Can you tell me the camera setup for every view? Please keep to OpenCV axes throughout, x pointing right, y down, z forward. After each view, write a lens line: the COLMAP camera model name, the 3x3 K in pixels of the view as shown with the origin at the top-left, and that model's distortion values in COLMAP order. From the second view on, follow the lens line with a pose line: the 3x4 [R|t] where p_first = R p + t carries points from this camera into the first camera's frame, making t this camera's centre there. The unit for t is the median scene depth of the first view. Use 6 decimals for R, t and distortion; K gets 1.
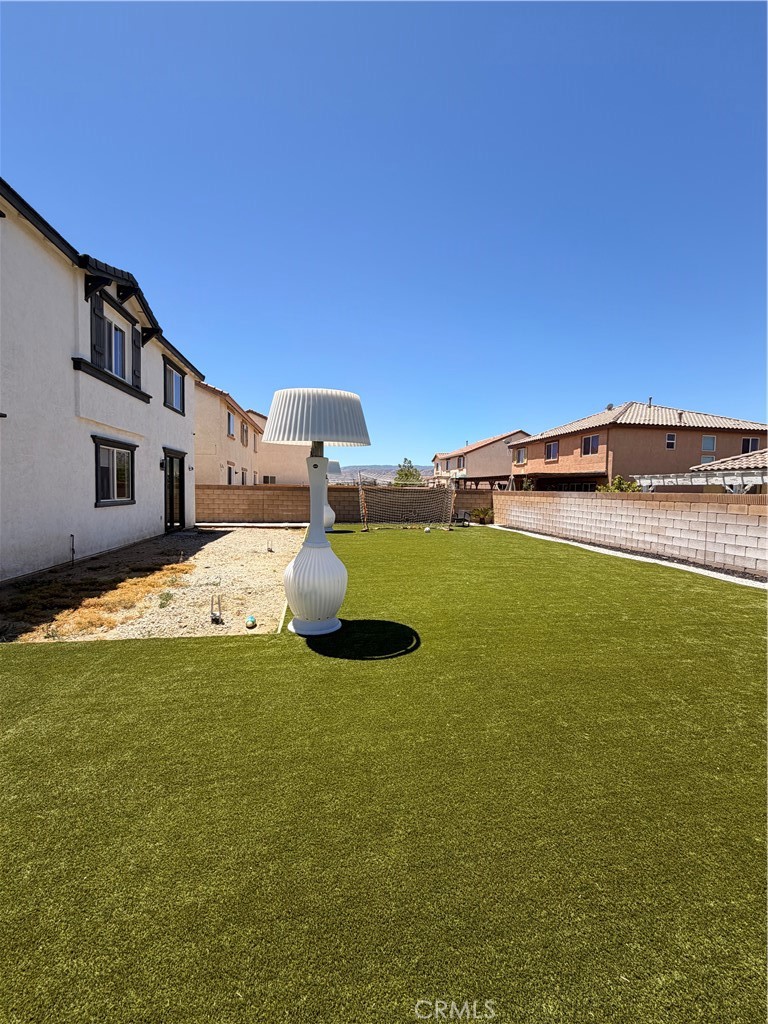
lens RADIAL K [[407.8, 0, 385.0], [0, 407.8, 509.5], [0, 0, 1]] dist [-0.000515, 0.000999]
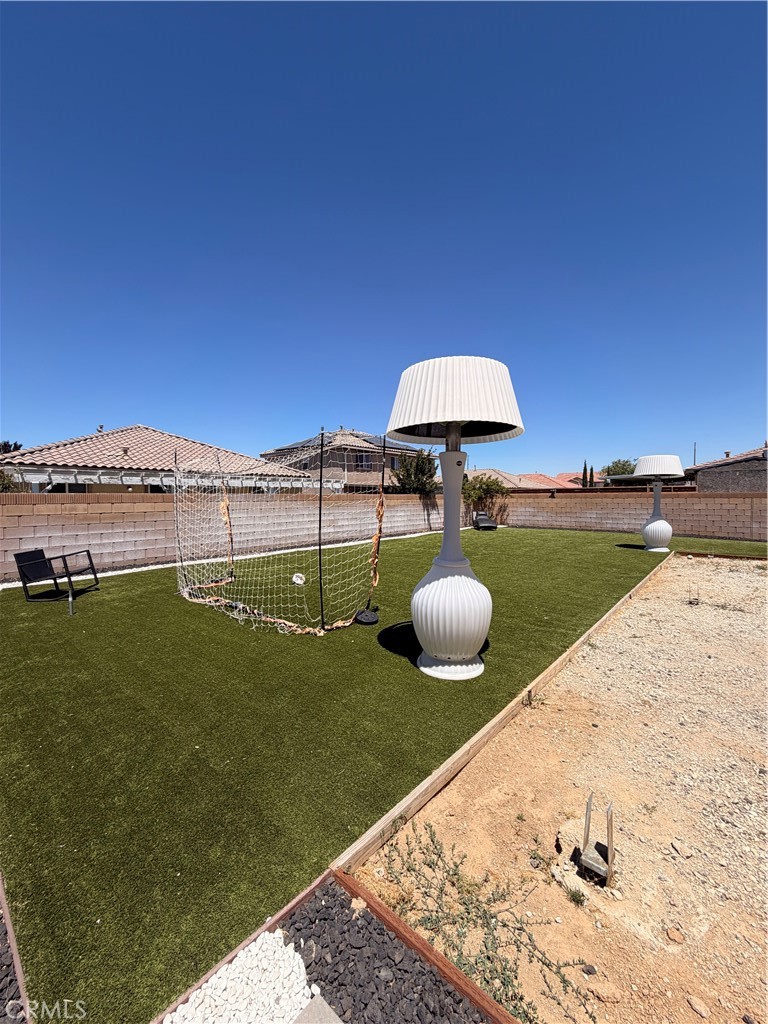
lens RADIAL K [[407.8, 0, 385.2], [0, 407.8, 510.6], [0, 0, 1]] dist [-0.000515, 0.000999]
pose [[-0.644623, -0.044765, 0.763189, -0.429052], [0.025374, 0.996481, 0.079880, -0.085094], [-0.764080, 0.070858, -0.641219, 1.626817]]
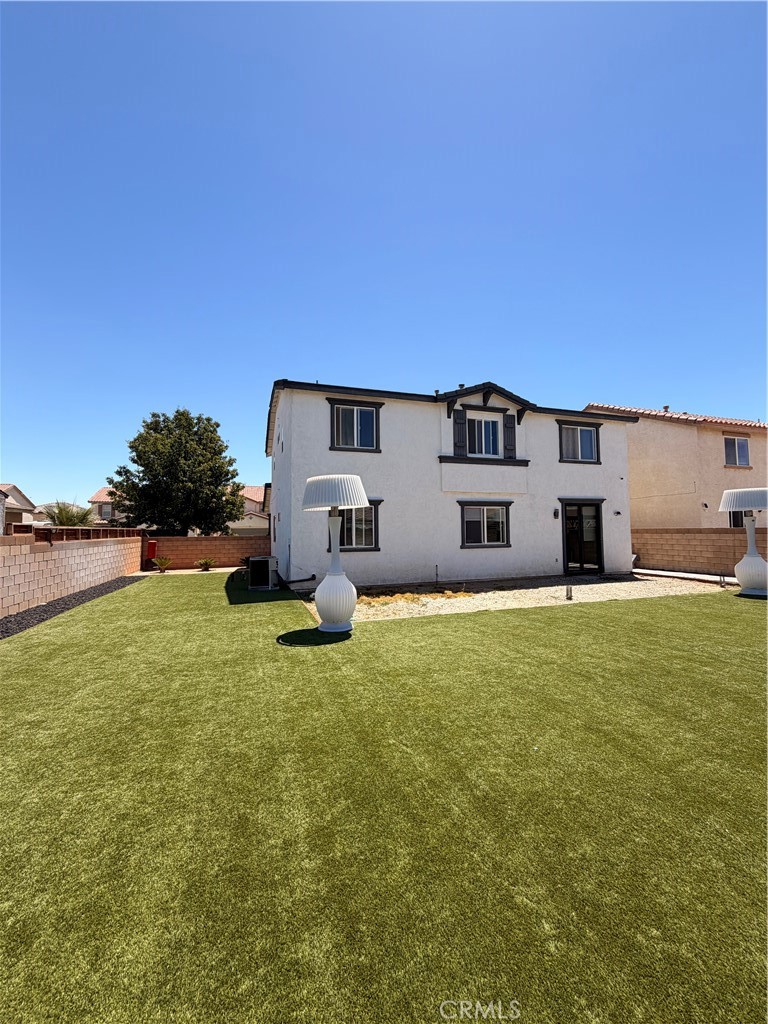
lens RADIAL K [[407.8, 0, 383.2], [0, 407.8, 511.1], [0, 0, 1]] dist [-0.000515, 0.000999]
pose [[0.163979, -0.069683, -0.984000, 0.584137], [-0.034079, 0.996506, -0.076248, -0.014936], [0.985875, 0.046037, 0.161032, 0.387850]]
